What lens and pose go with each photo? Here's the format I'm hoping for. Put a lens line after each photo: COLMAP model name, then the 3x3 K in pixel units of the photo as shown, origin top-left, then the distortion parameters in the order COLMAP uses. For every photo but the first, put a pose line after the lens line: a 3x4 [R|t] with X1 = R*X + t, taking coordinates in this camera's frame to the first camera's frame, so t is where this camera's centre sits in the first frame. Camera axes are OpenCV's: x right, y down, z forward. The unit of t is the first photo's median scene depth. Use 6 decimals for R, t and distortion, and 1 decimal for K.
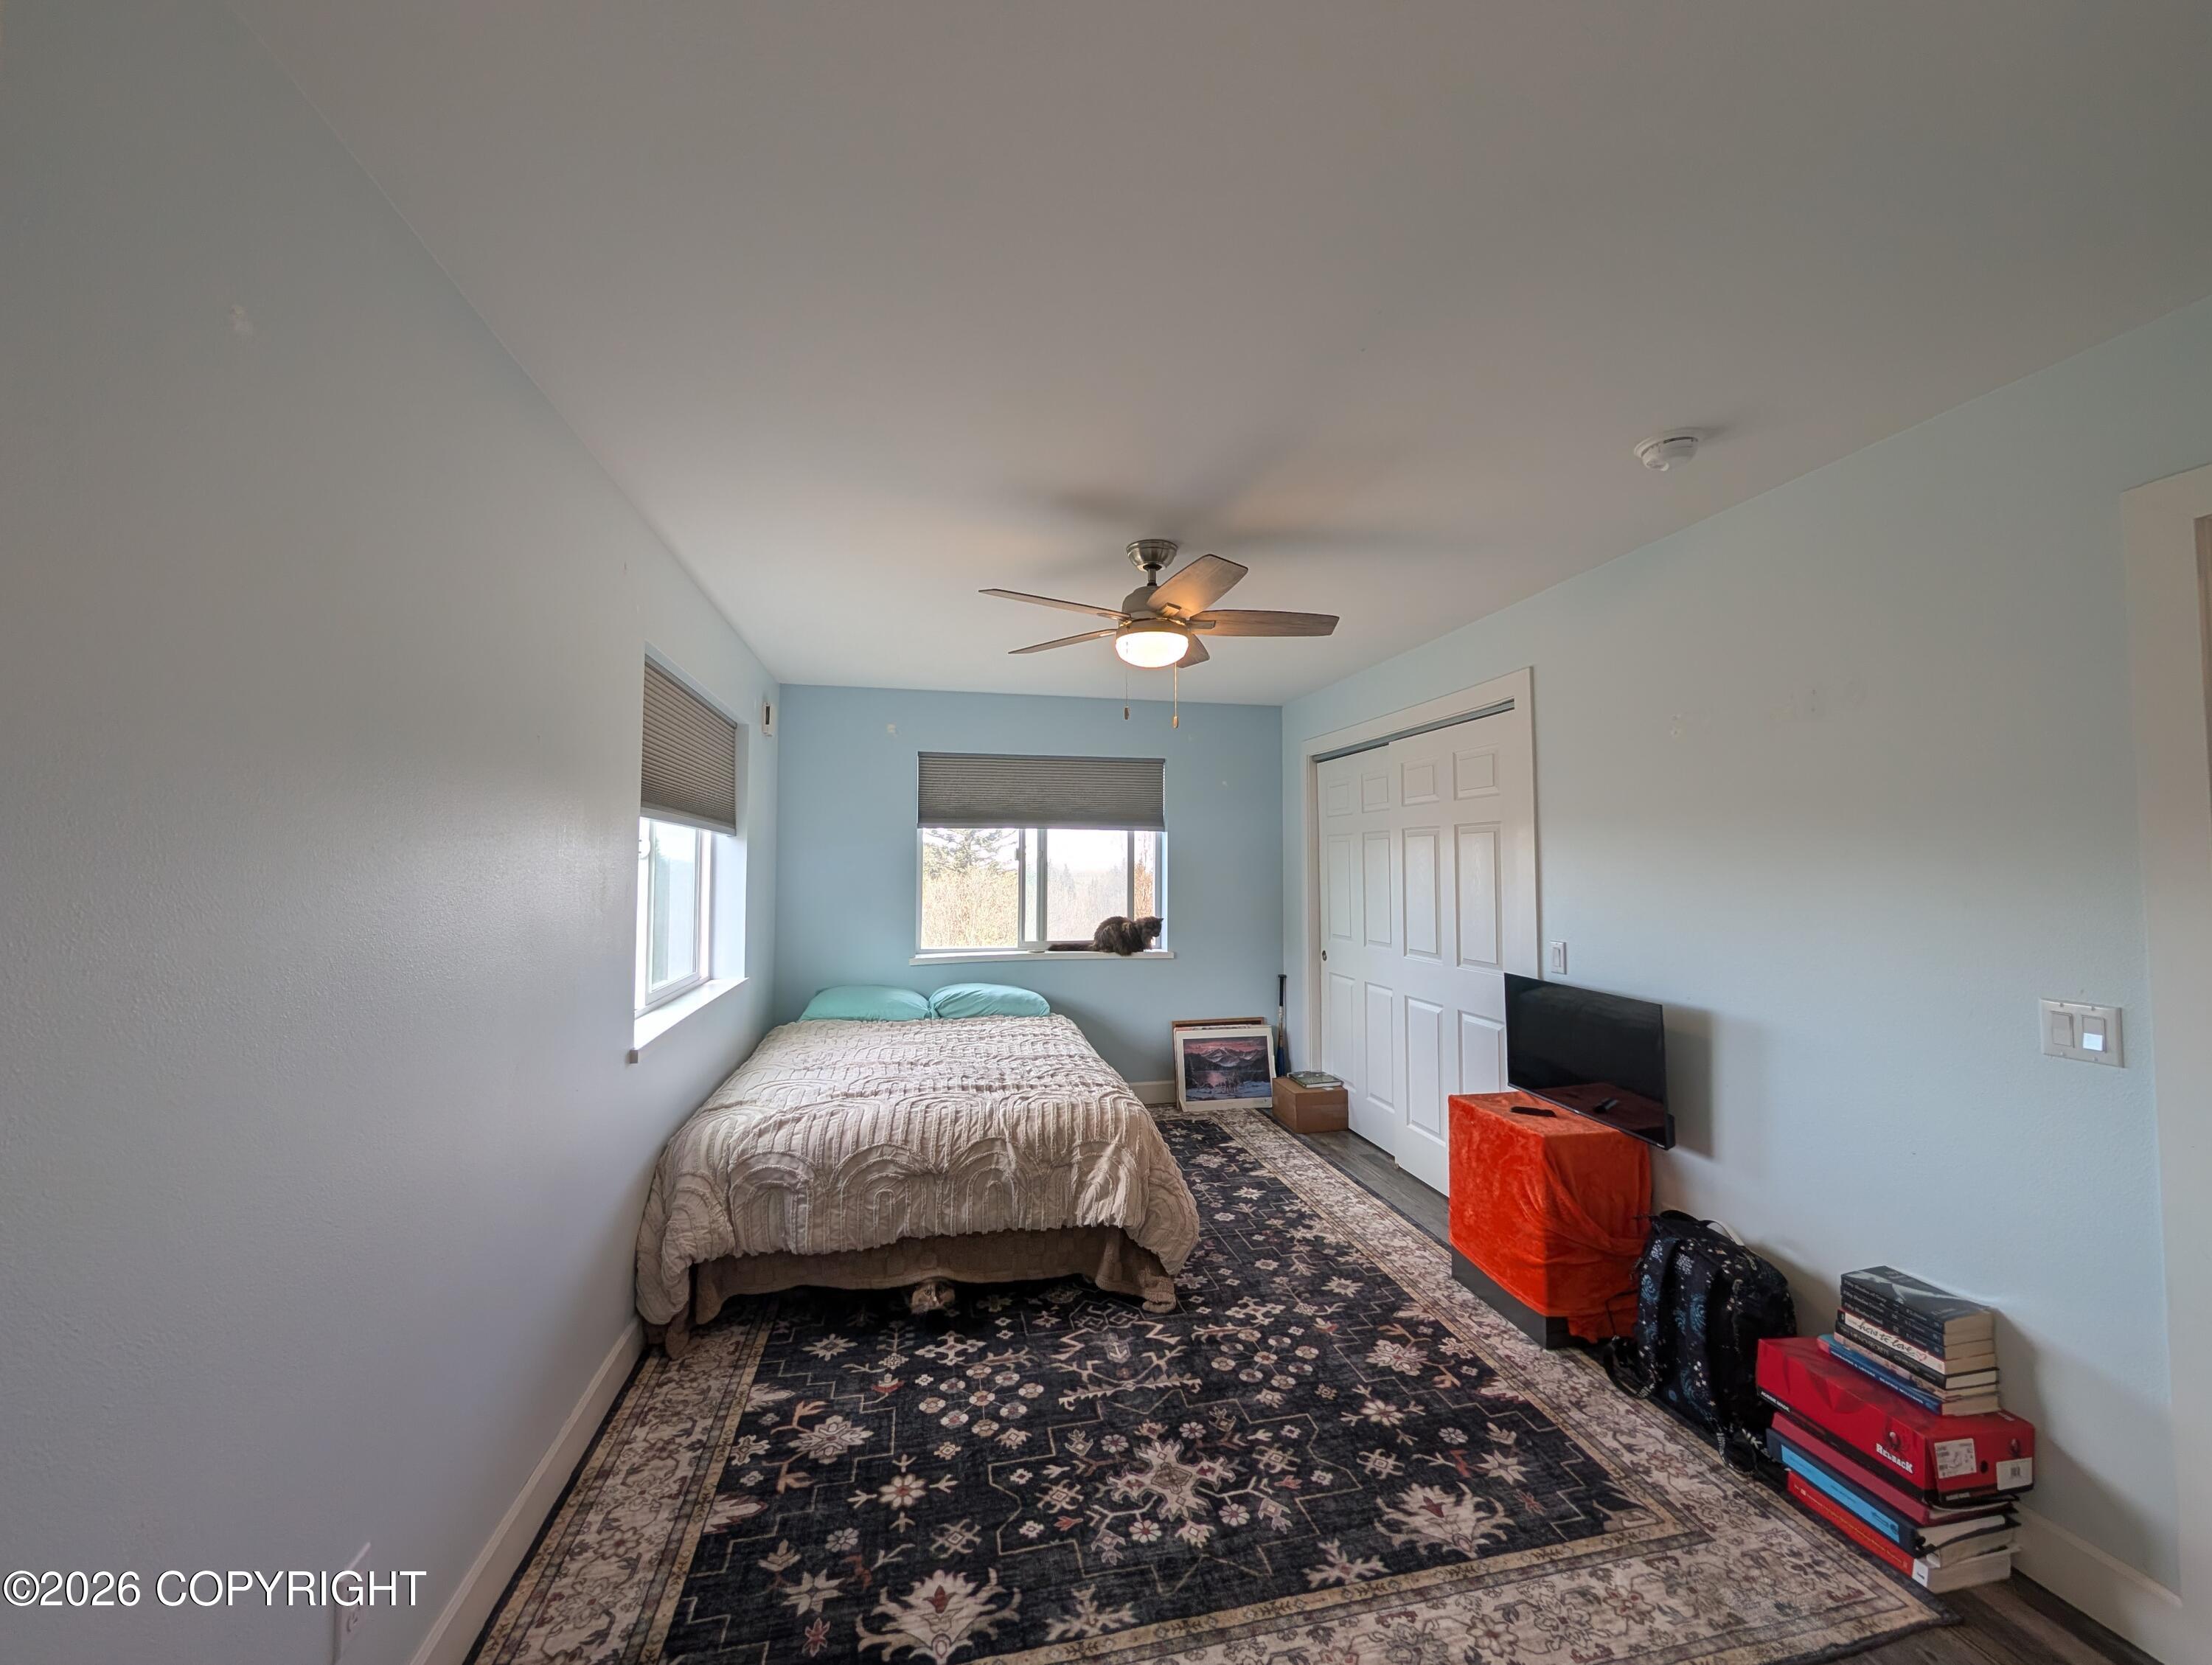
lens RADIAL K [[834.2, 0, 1107.7], [0, 834.2, 833.4], [0, 0, 1]] dist [-0.001863, 0.000043]
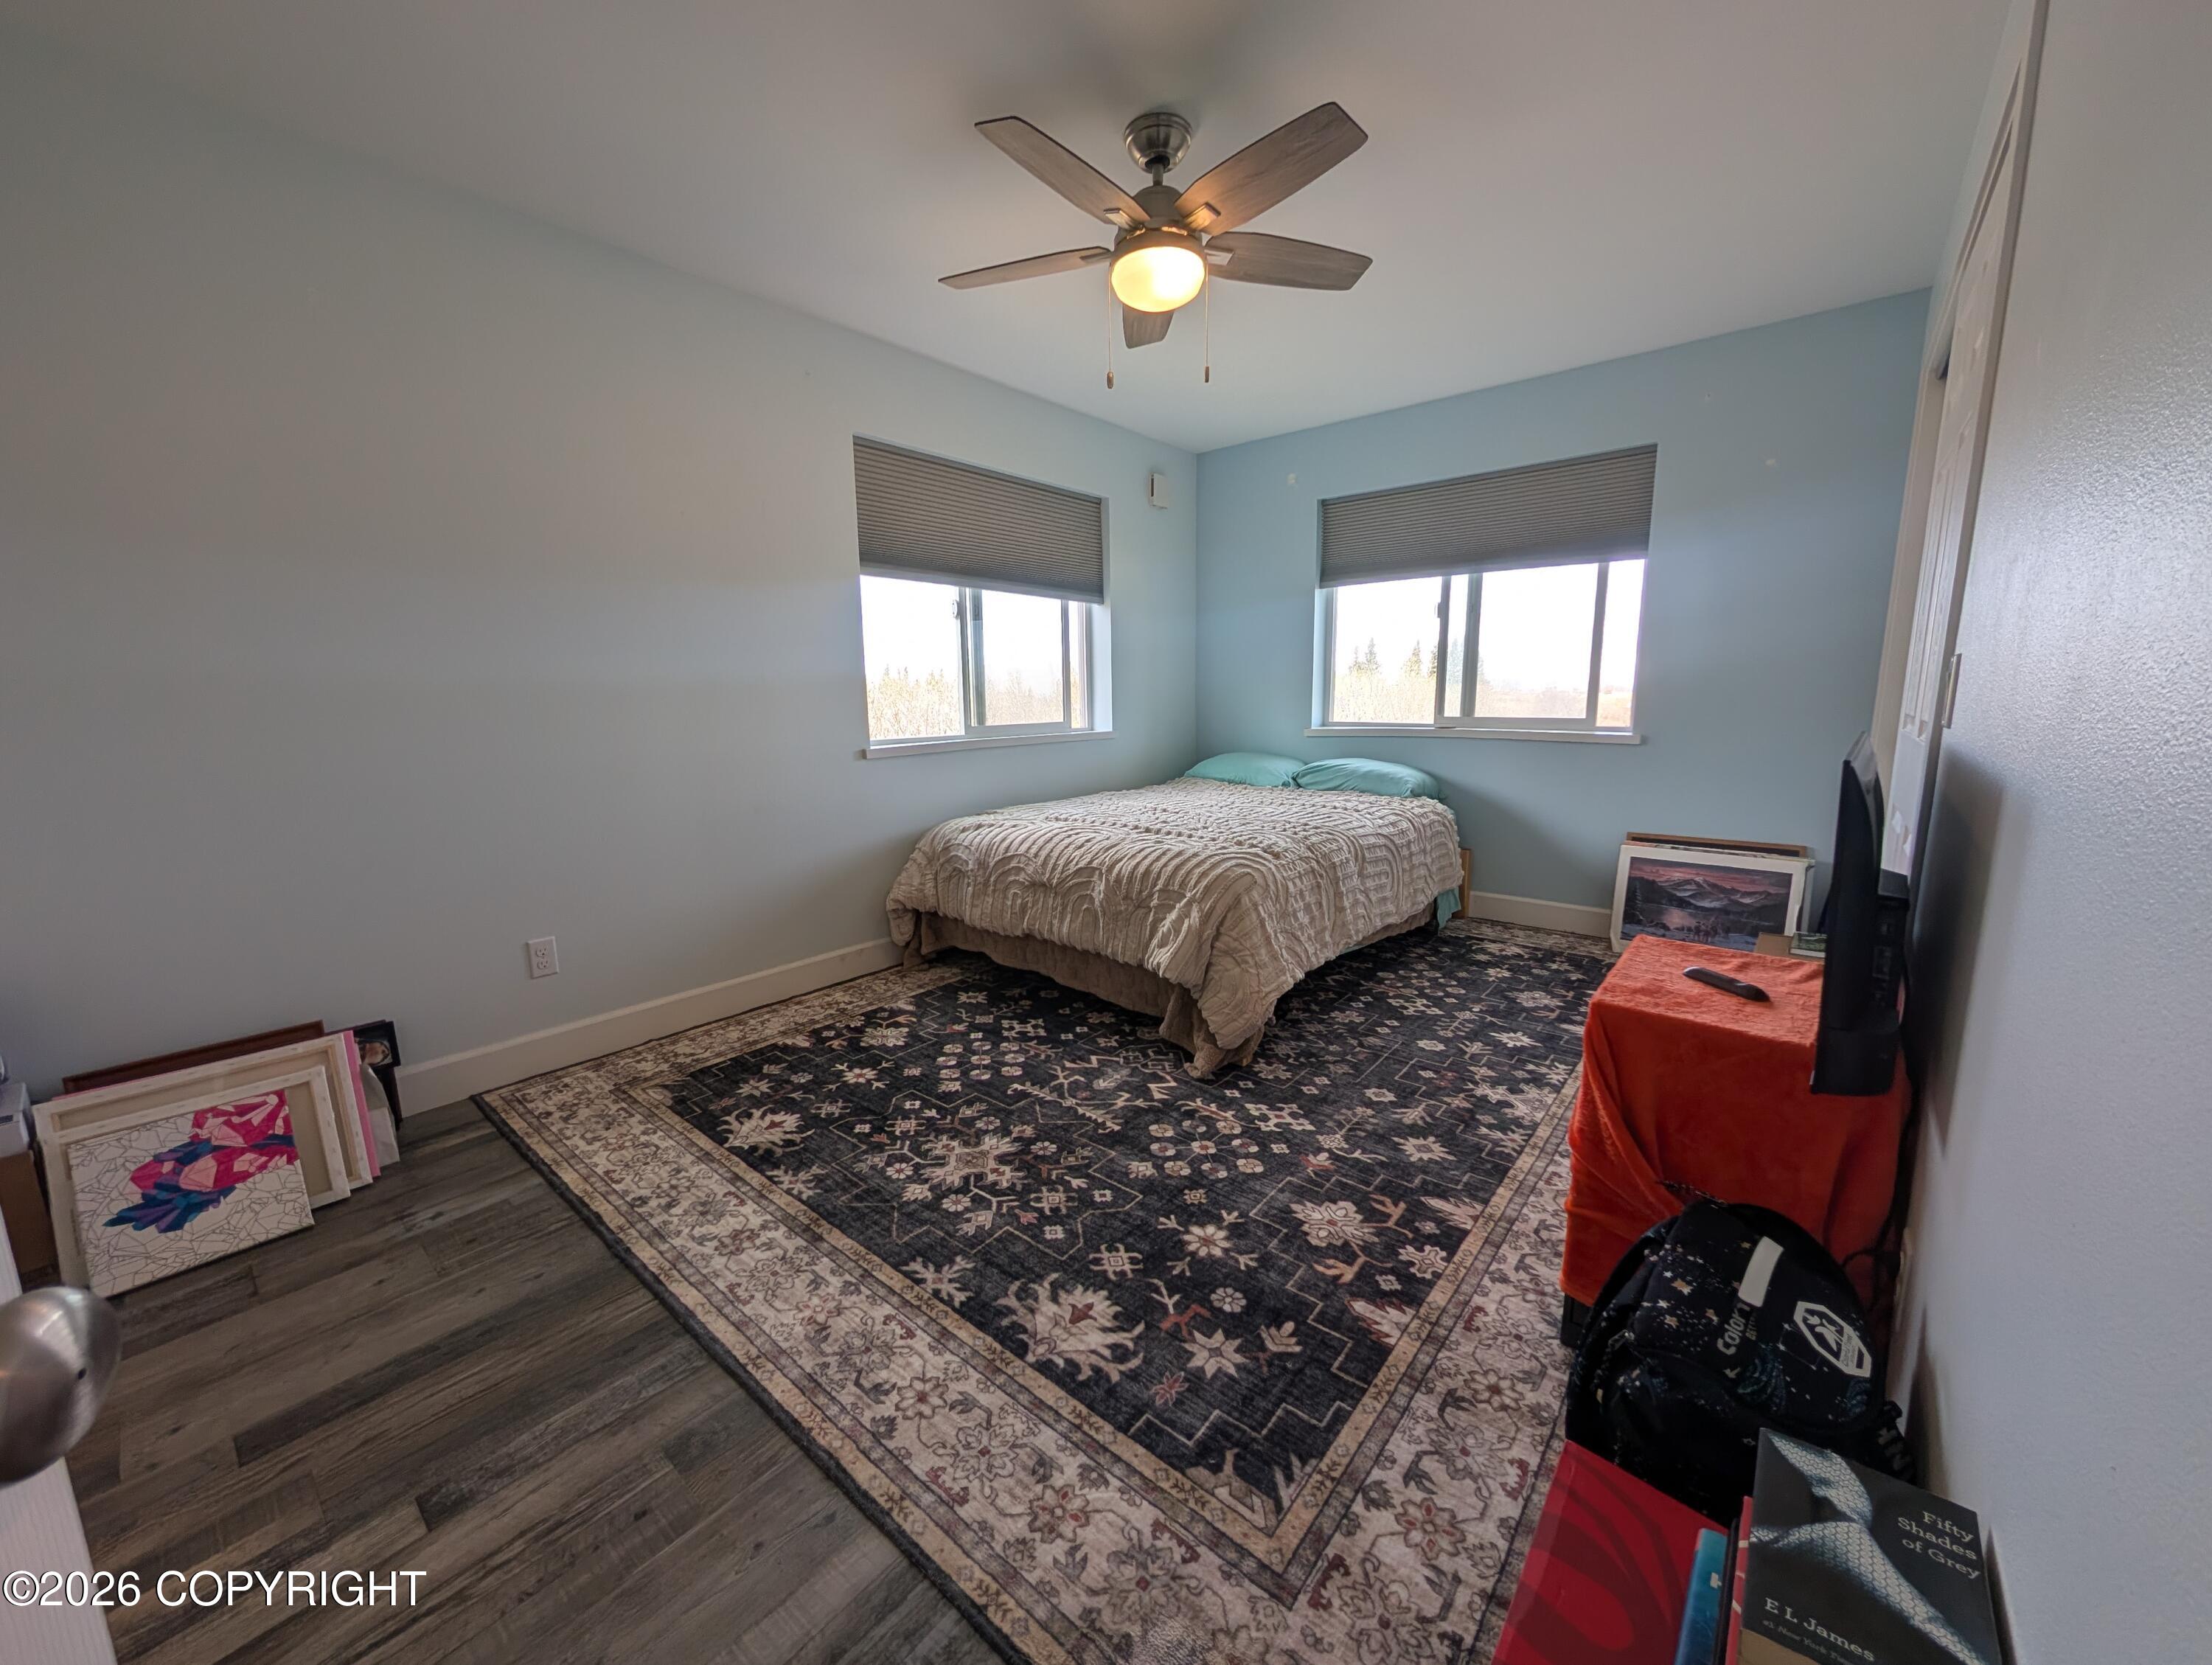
lens RADIAL K [[834.2, 0, 1111.0], [0, 834.2, 828.7], [0, 0, 1]] dist [-0.001863, 0.000043]
pose [[0.613884, 0.122314, -0.779863, 0.792698], [0.043740, 0.981135, 0.188313, 0.148156], [0.788184, -0.149714, 0.596952, 0.481754]]
